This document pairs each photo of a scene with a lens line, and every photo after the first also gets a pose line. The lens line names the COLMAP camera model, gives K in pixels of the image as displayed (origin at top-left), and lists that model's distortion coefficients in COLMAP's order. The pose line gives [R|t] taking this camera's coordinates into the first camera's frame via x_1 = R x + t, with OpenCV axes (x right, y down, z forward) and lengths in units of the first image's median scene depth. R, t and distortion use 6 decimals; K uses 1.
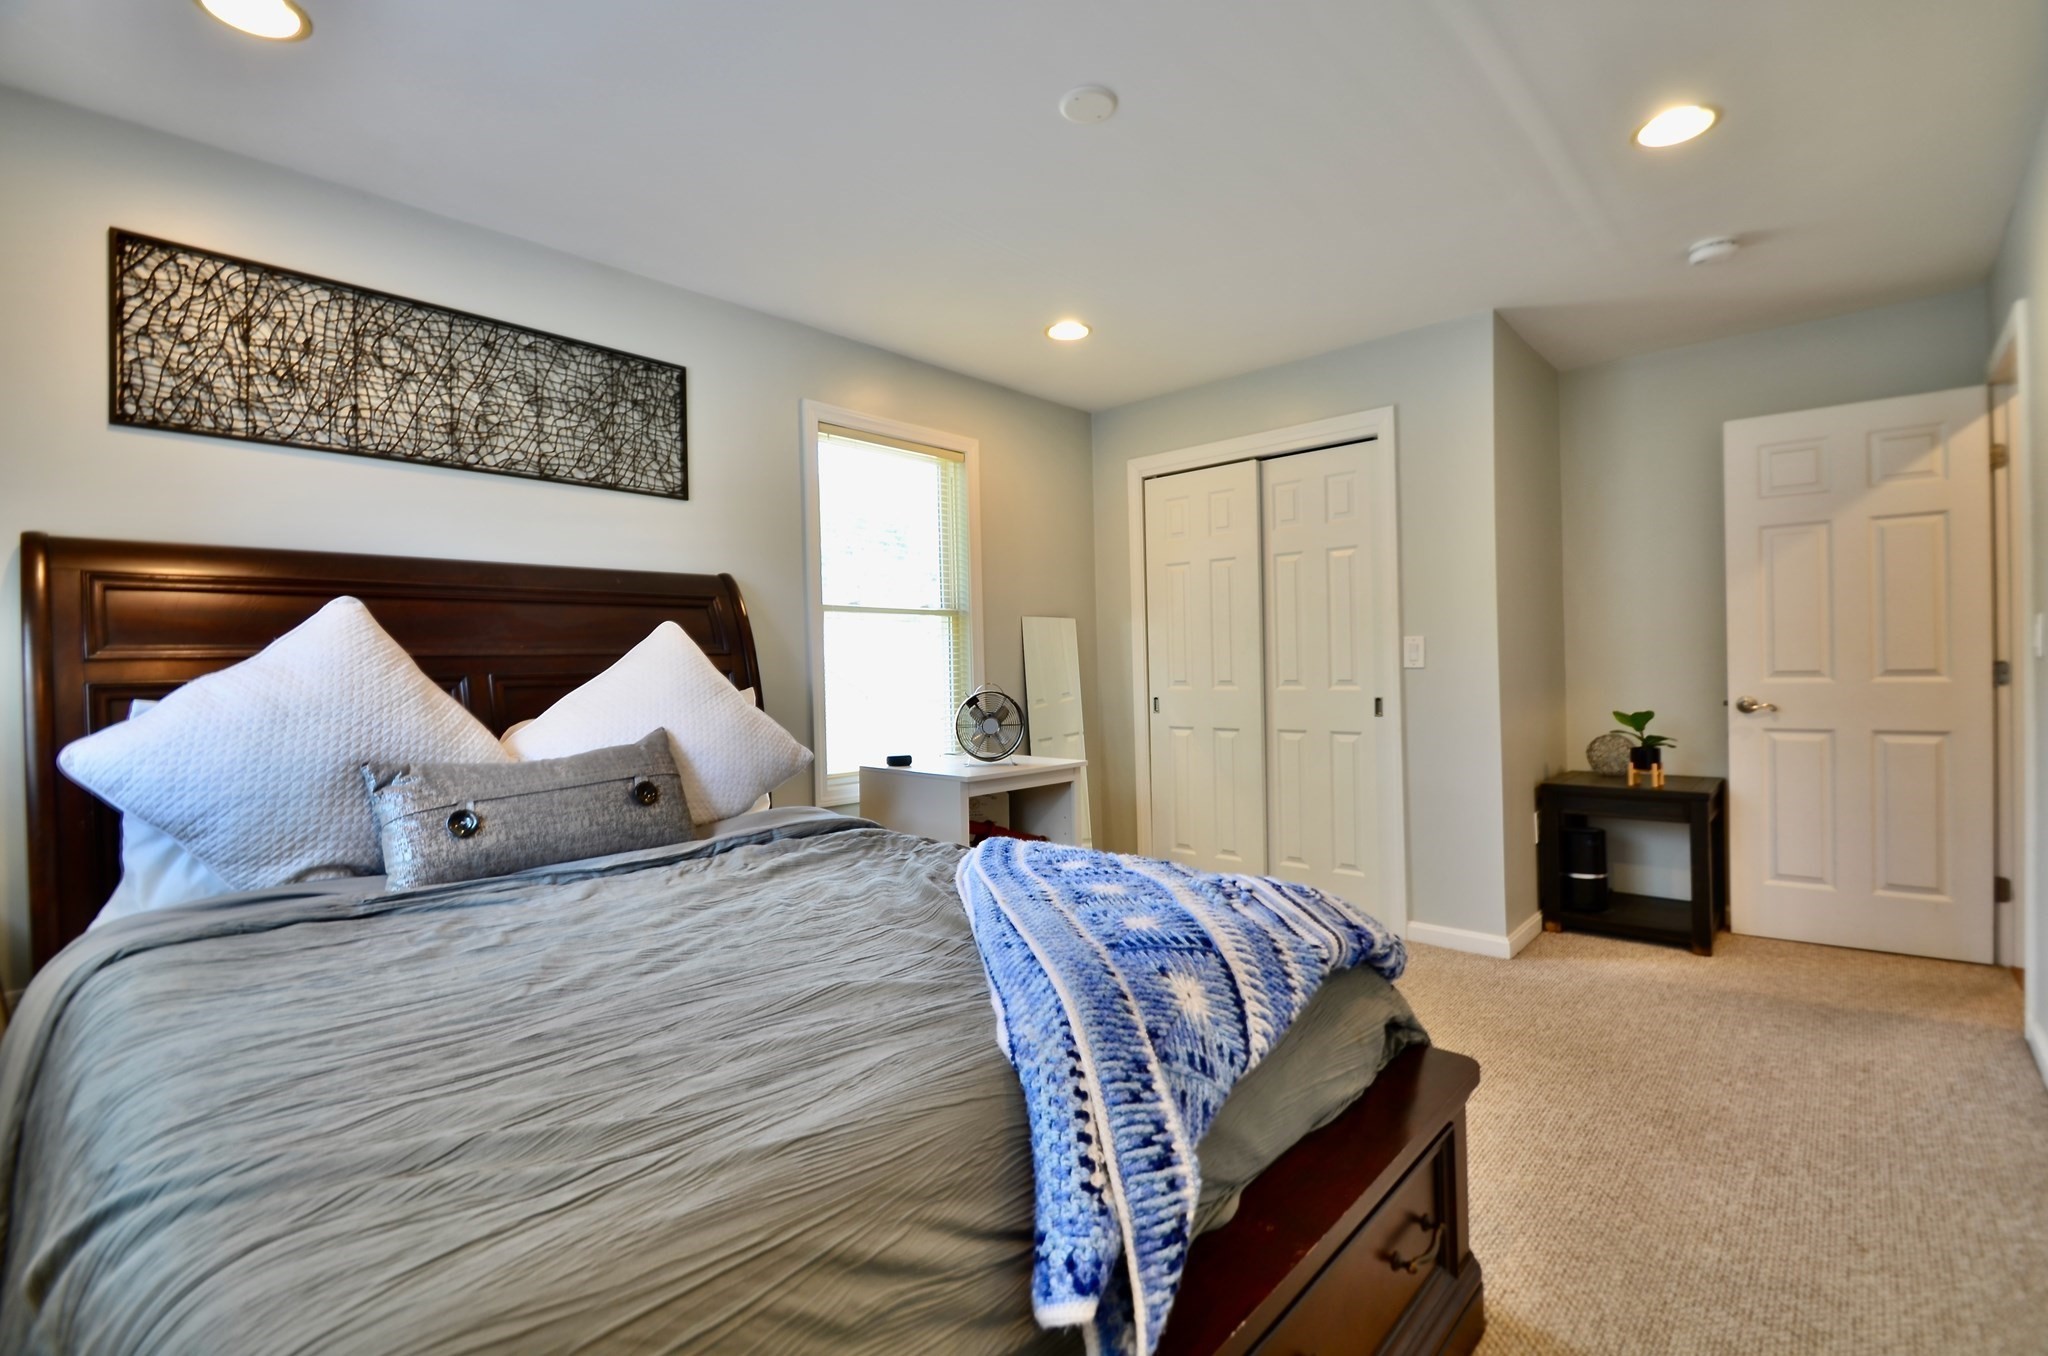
lens RADIAL K [[909.9, 0, 1035.8], [0, 909.9, 680.1], [0, 0, 1]] dist [-0.016193, -0.000843]
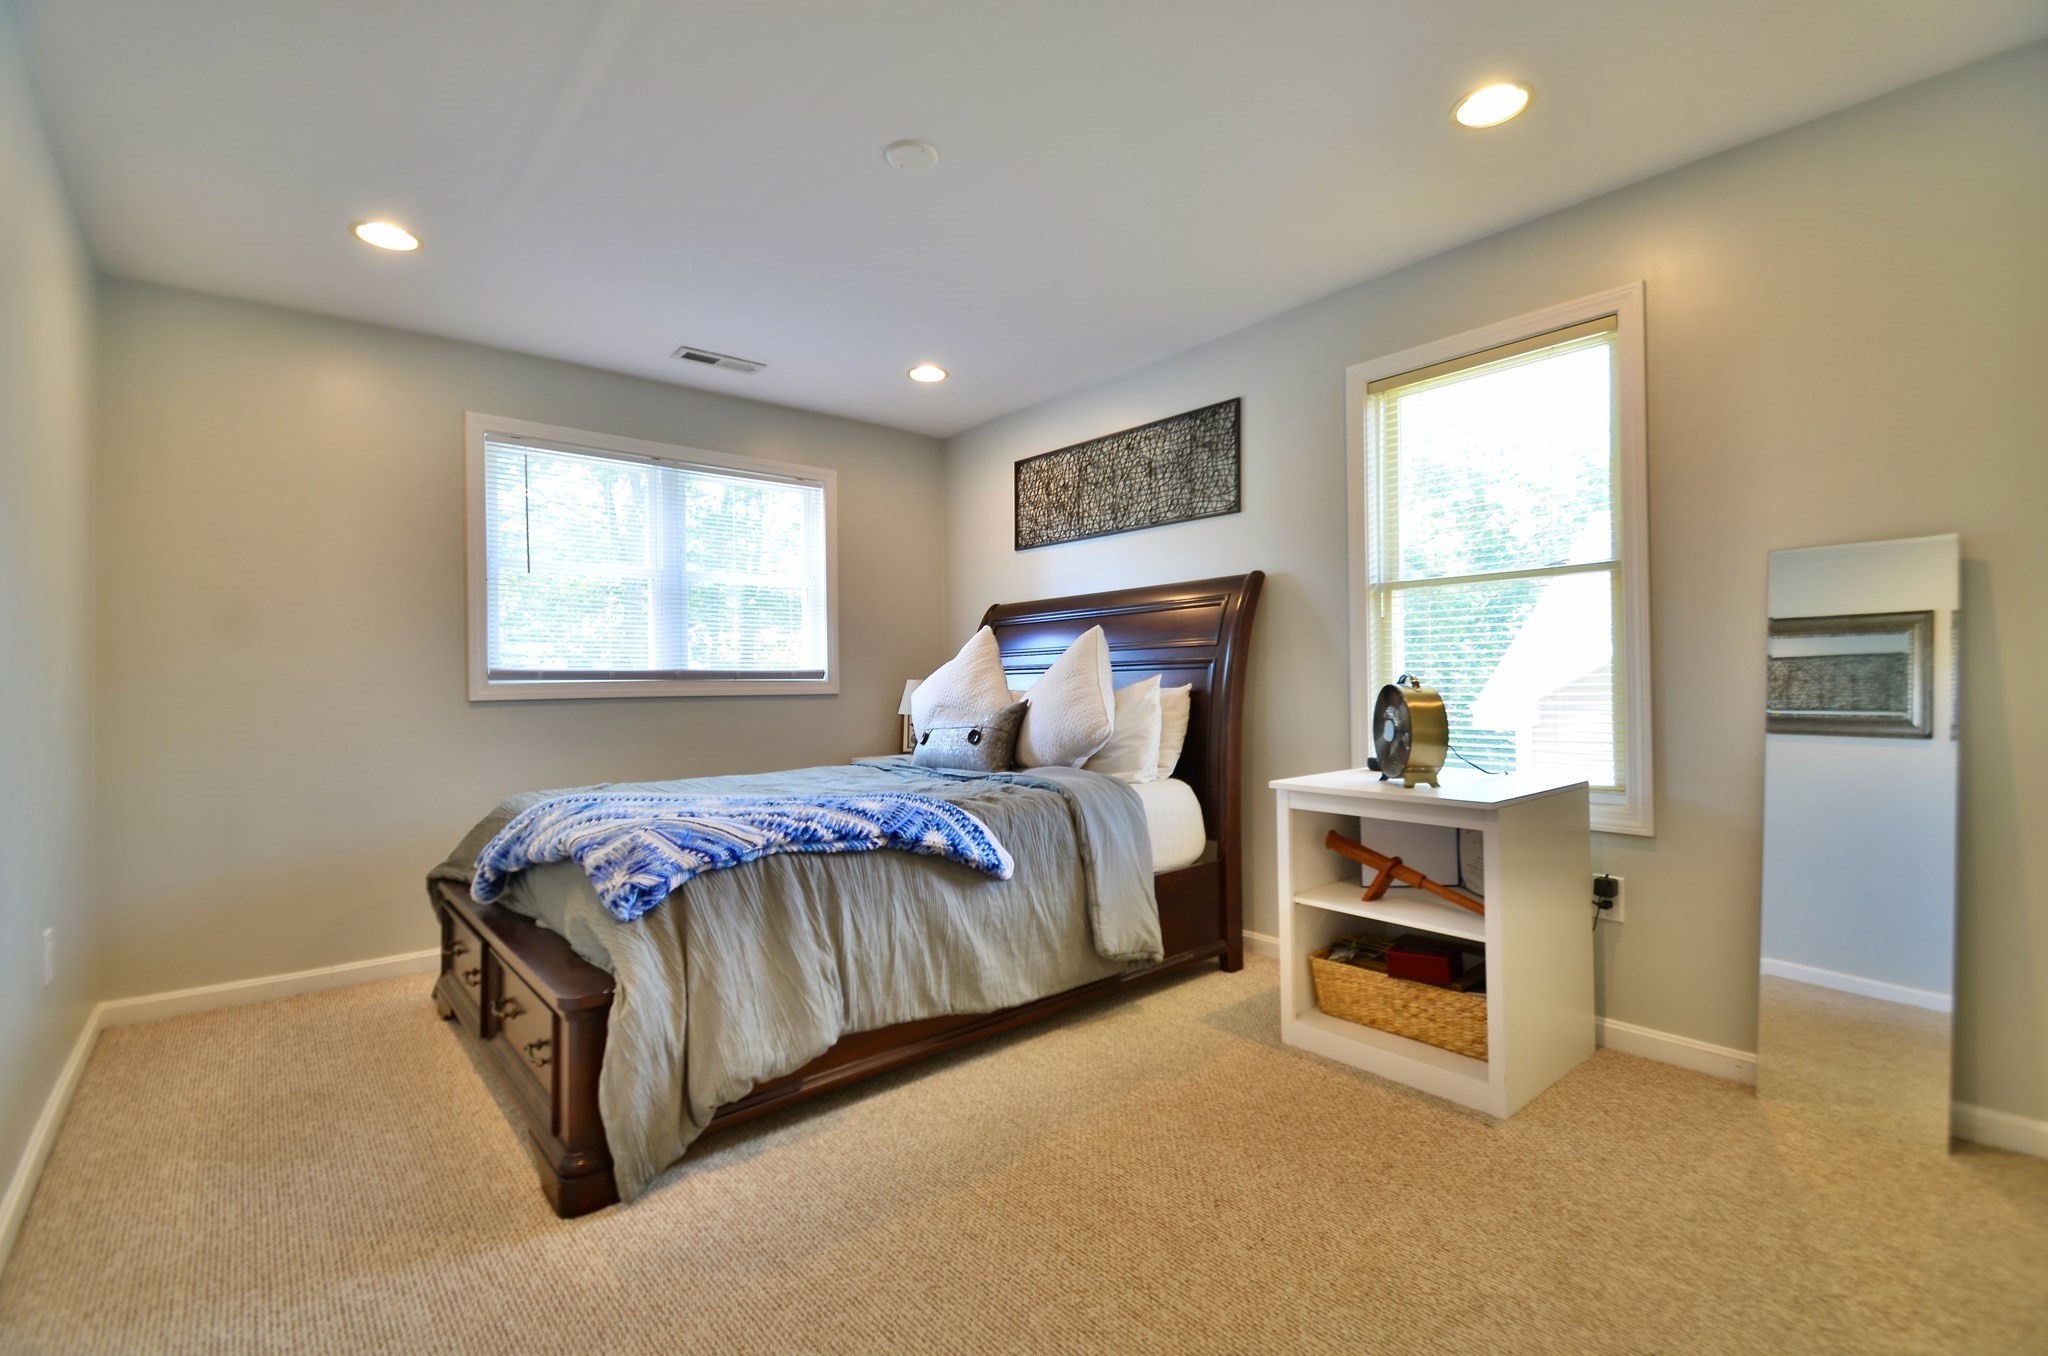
lens RADIAL K [[909.9, 0, 1035.8], [0, 909.9, 680.1], [0, 0, 1]] dist [-0.016193, -0.000843]
pose [[-0.117386, 0.025664, -0.992755, 0.893929], [0.009143, 0.999652, 0.024761, -0.015334], [0.993044, -0.006170, -0.117580, 0.965553]]
